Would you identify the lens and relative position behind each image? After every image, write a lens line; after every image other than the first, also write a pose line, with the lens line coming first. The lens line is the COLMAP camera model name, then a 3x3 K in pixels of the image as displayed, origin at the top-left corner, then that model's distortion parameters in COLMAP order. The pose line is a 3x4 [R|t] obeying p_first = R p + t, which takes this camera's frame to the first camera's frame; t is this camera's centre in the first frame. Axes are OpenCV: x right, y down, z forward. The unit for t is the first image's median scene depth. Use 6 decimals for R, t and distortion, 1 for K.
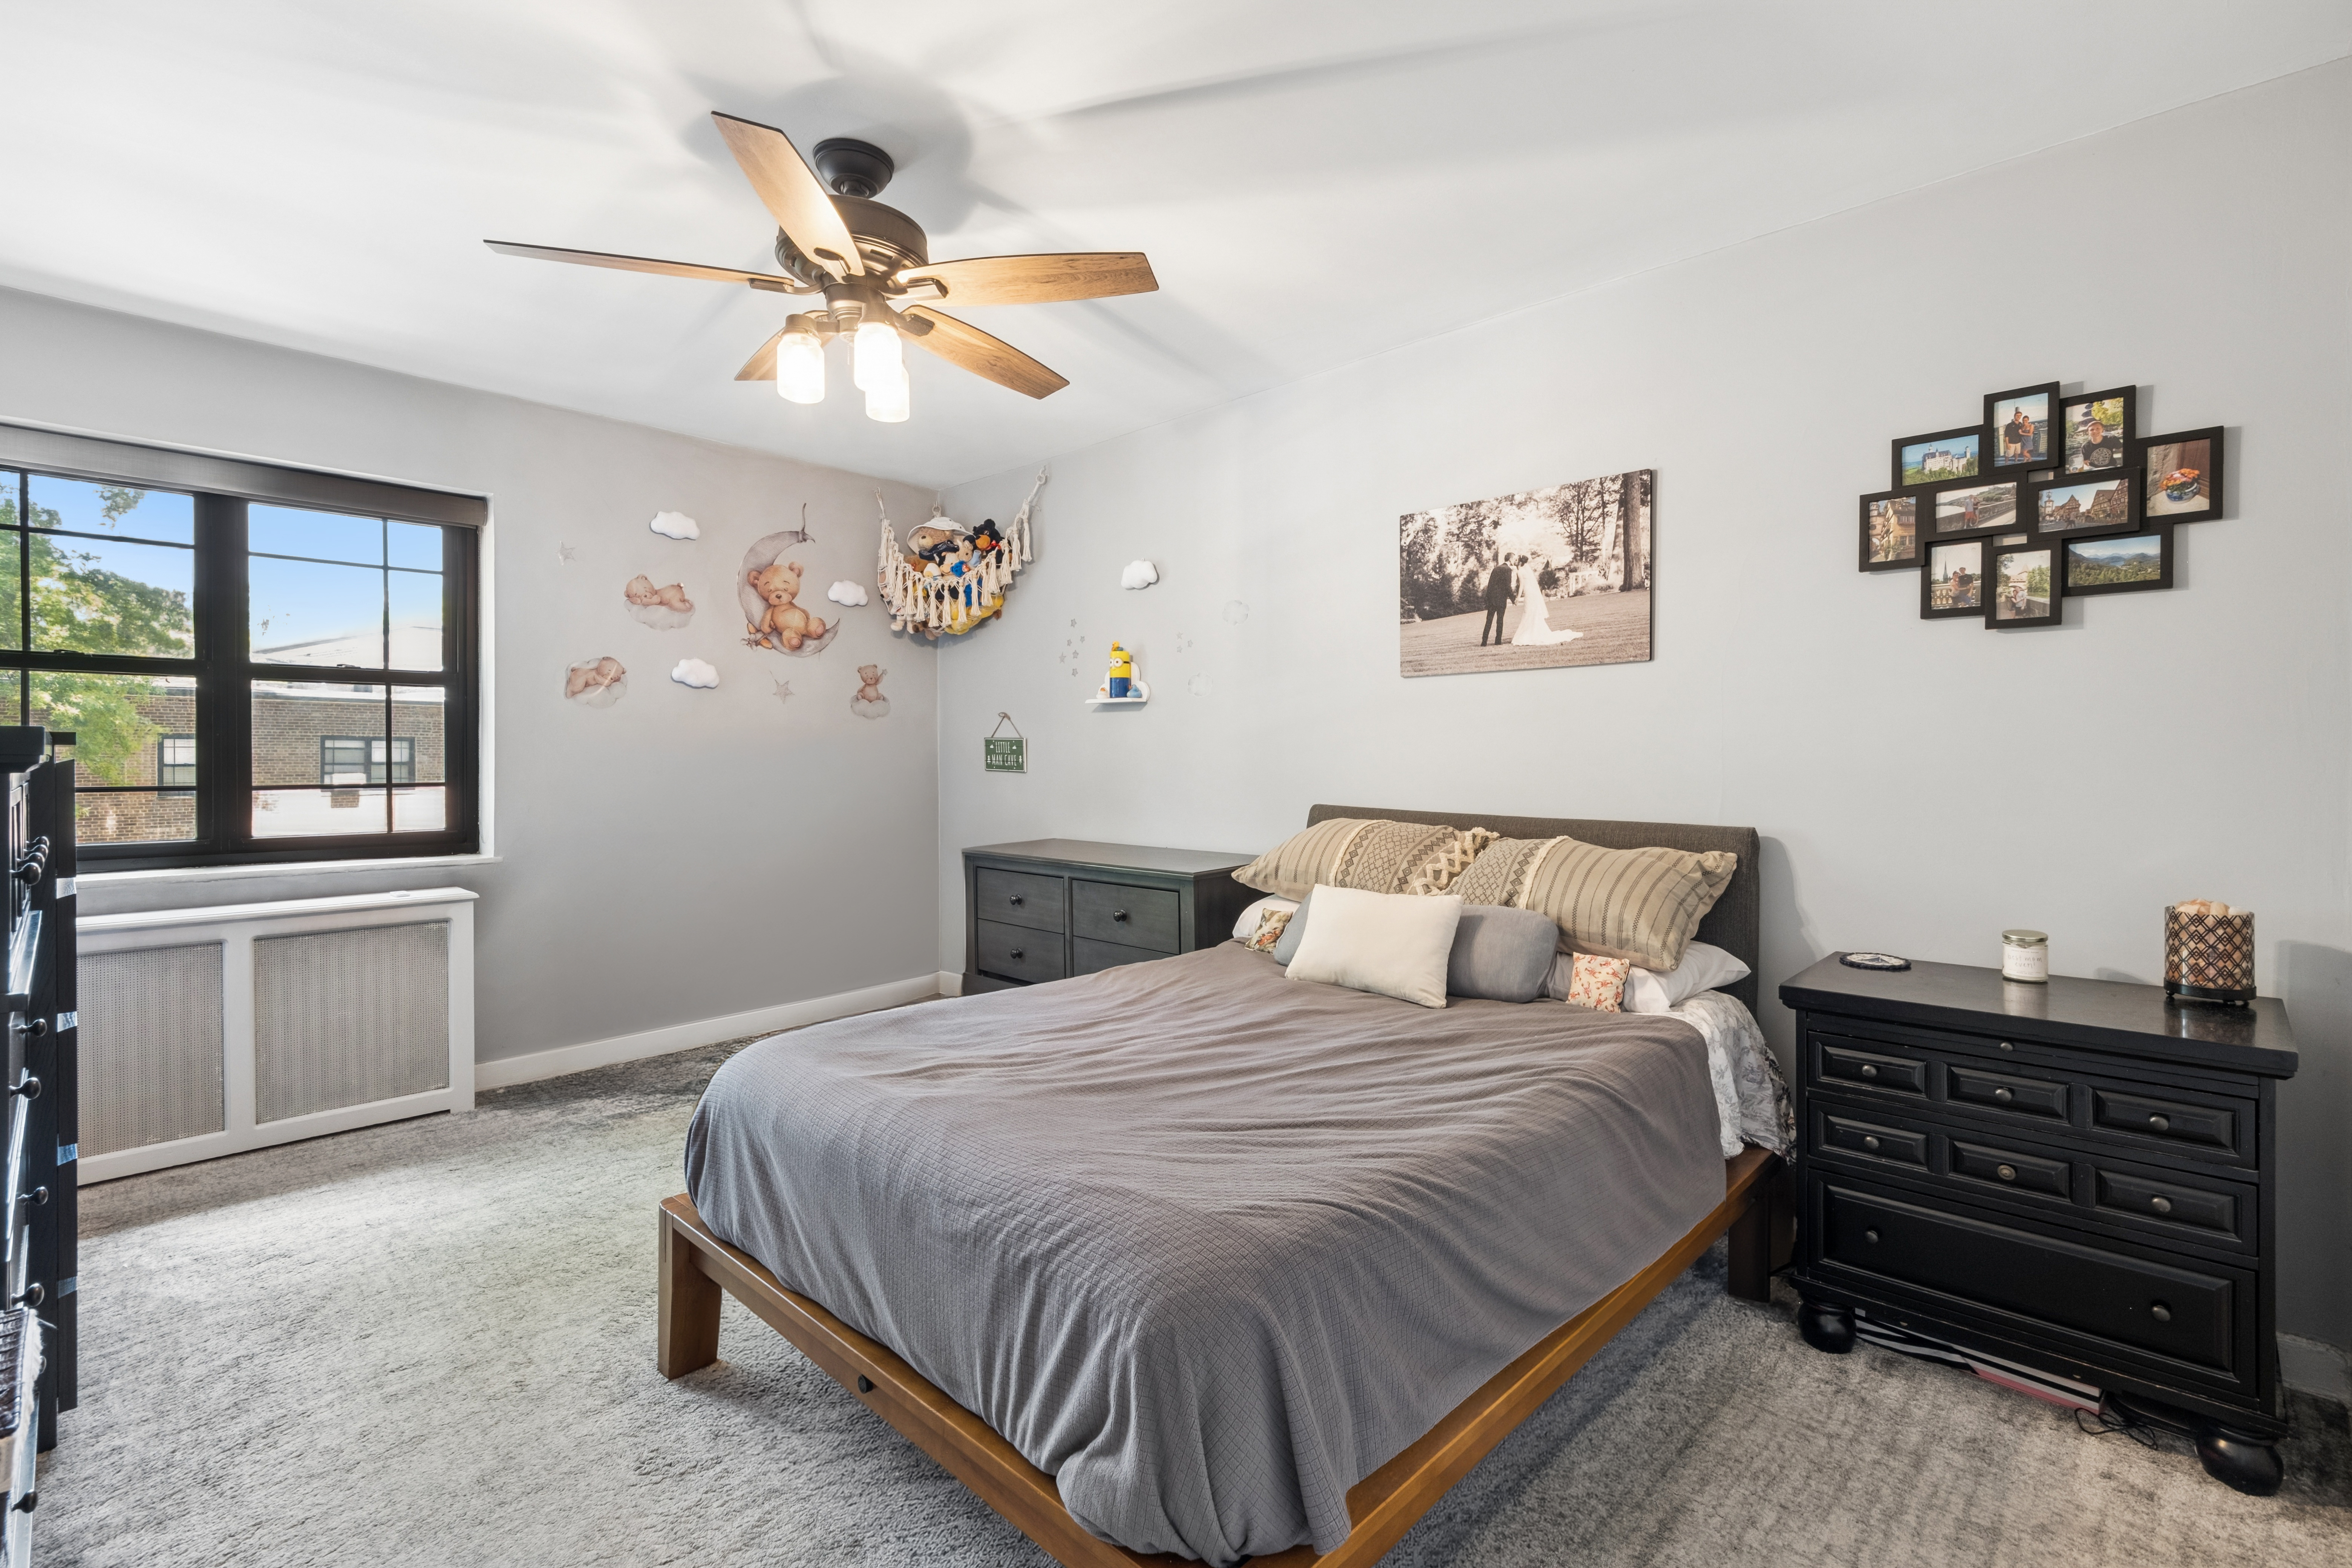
lens RADIAL K [[1070.9, 0, 1176.0], [0, 1070.9, 784.0], [0, 0, 1]] dist [-0.013500, -0.000354]
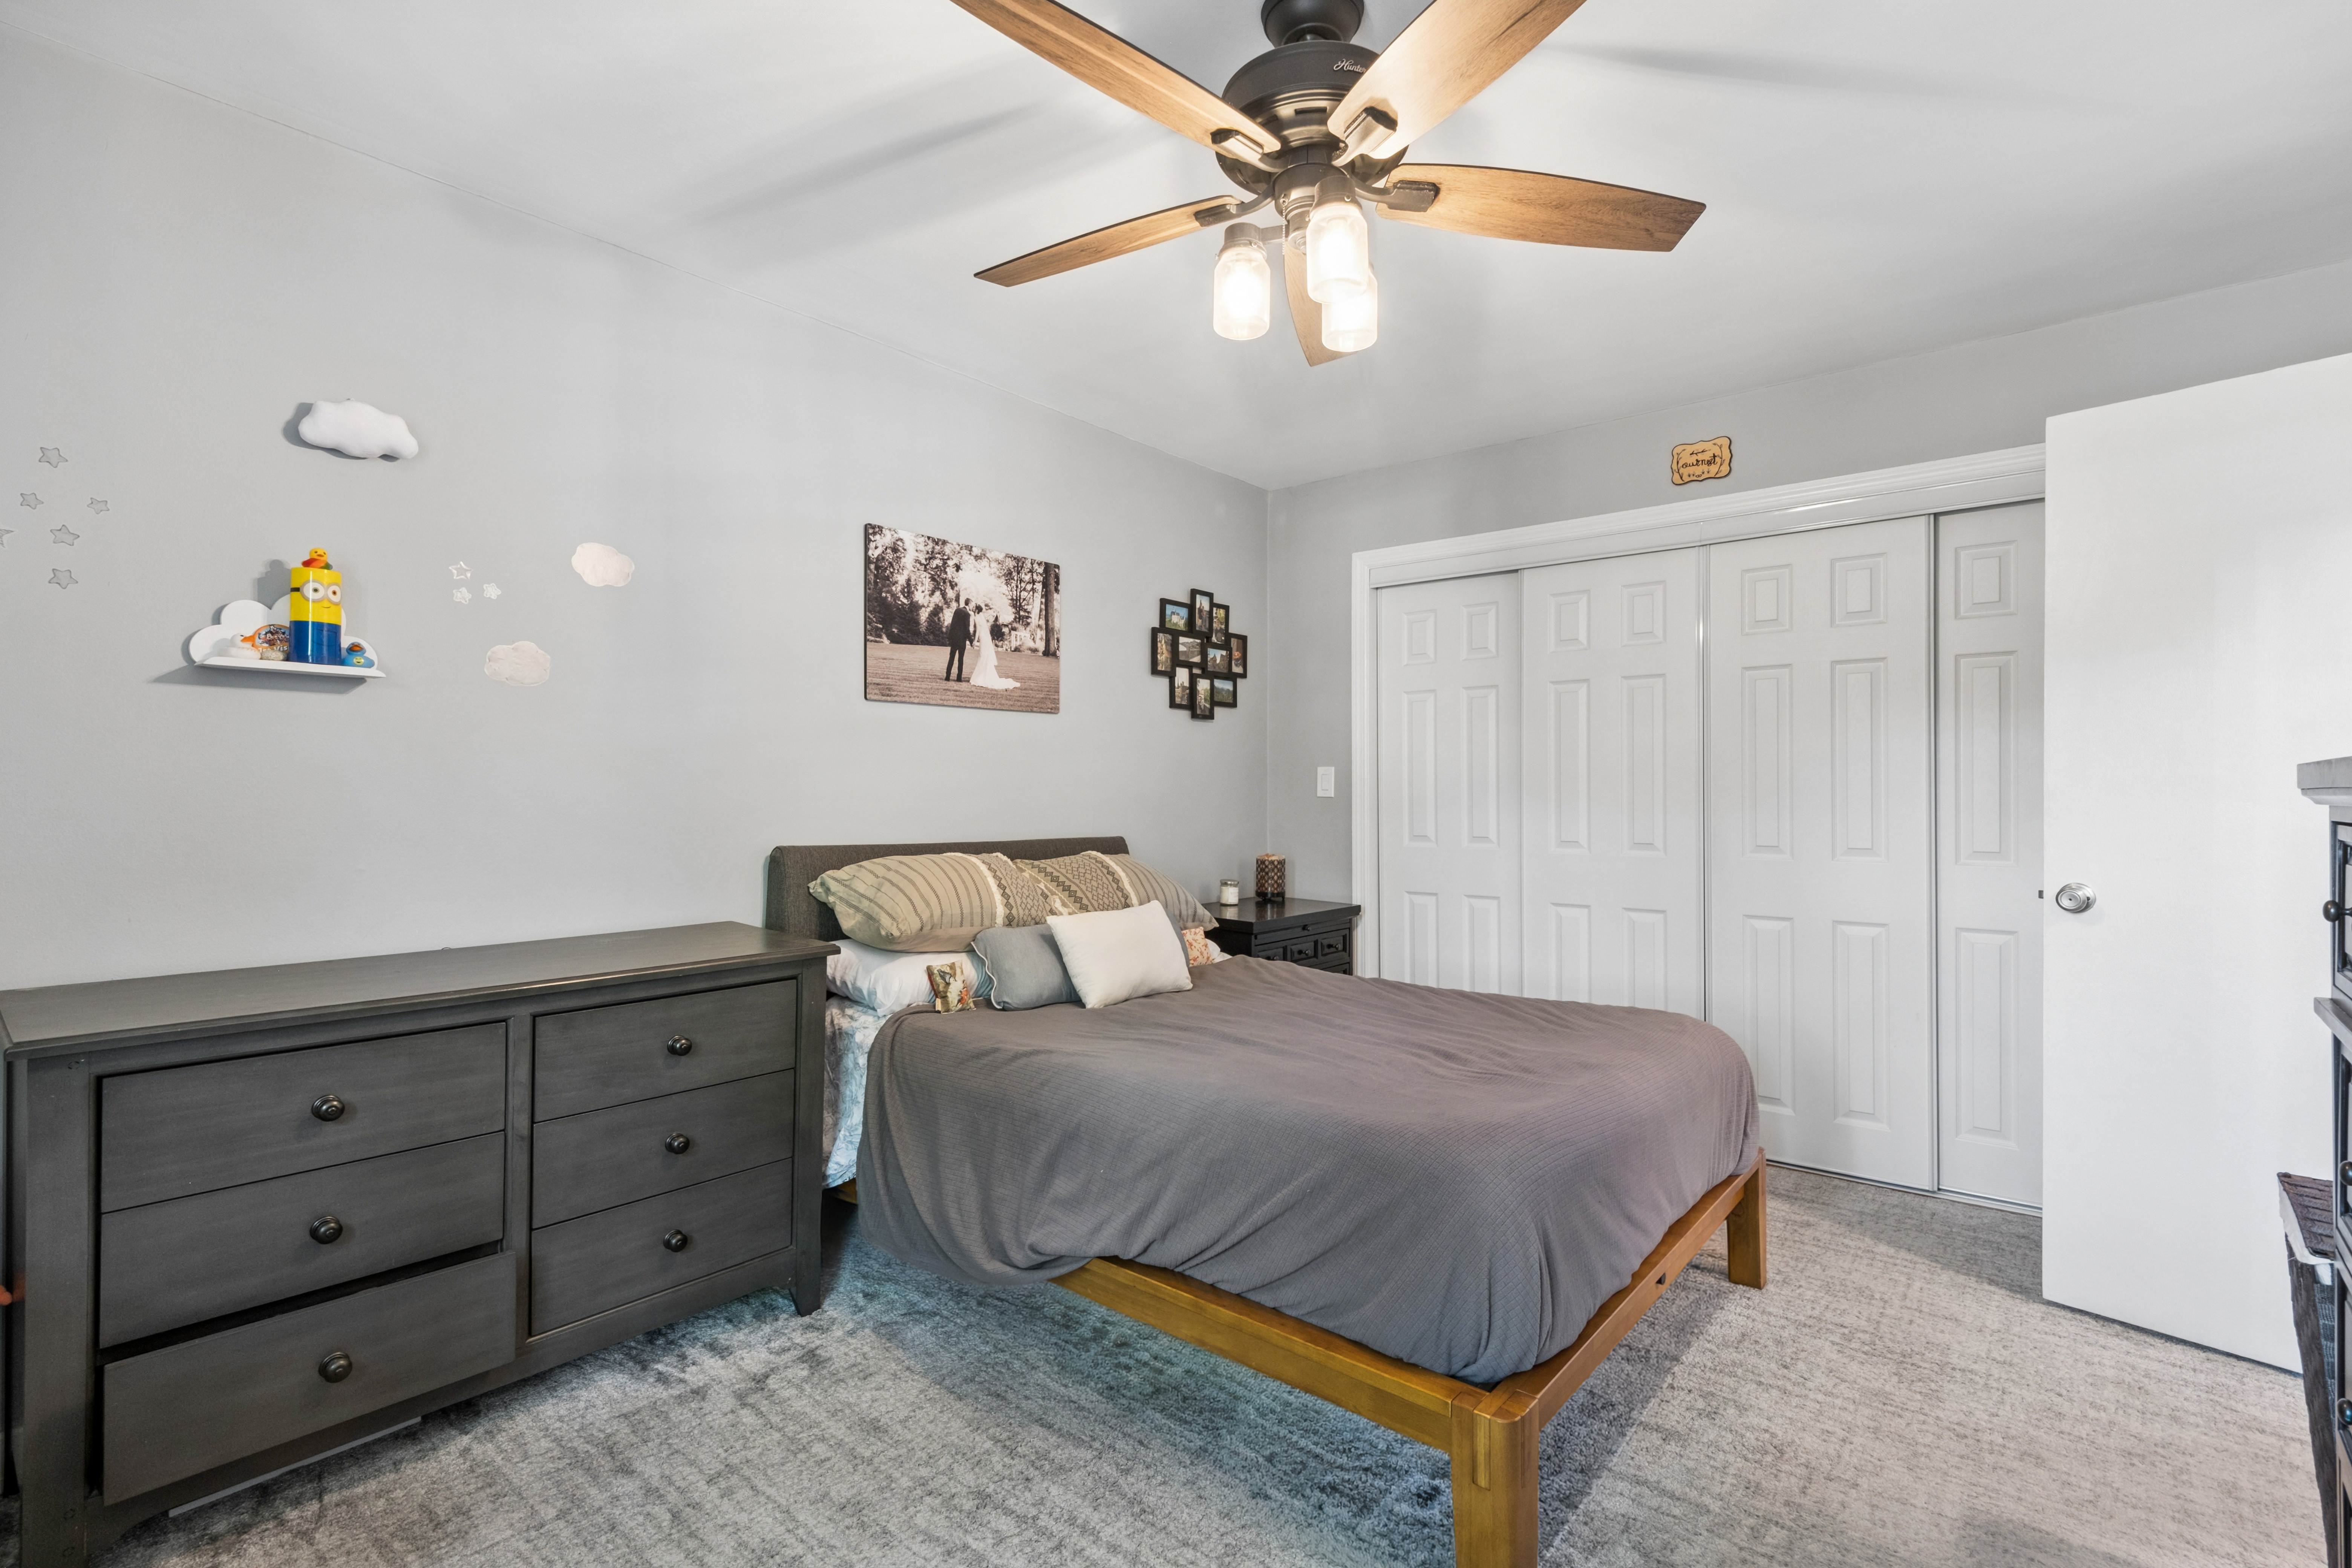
lens RADIAL K [[1065.8, 0, 1176.0], [0, 1065.8, 784.0], [0, 0, 1]] dist [-0.001007, -0.000325]
pose [[-0.079812, 0.002244, 0.996807, -0.802202], [0.016140, 0.999869, -0.000959, -0.025352], [-0.996679, 0.016012, -0.079838, 0.908876]]
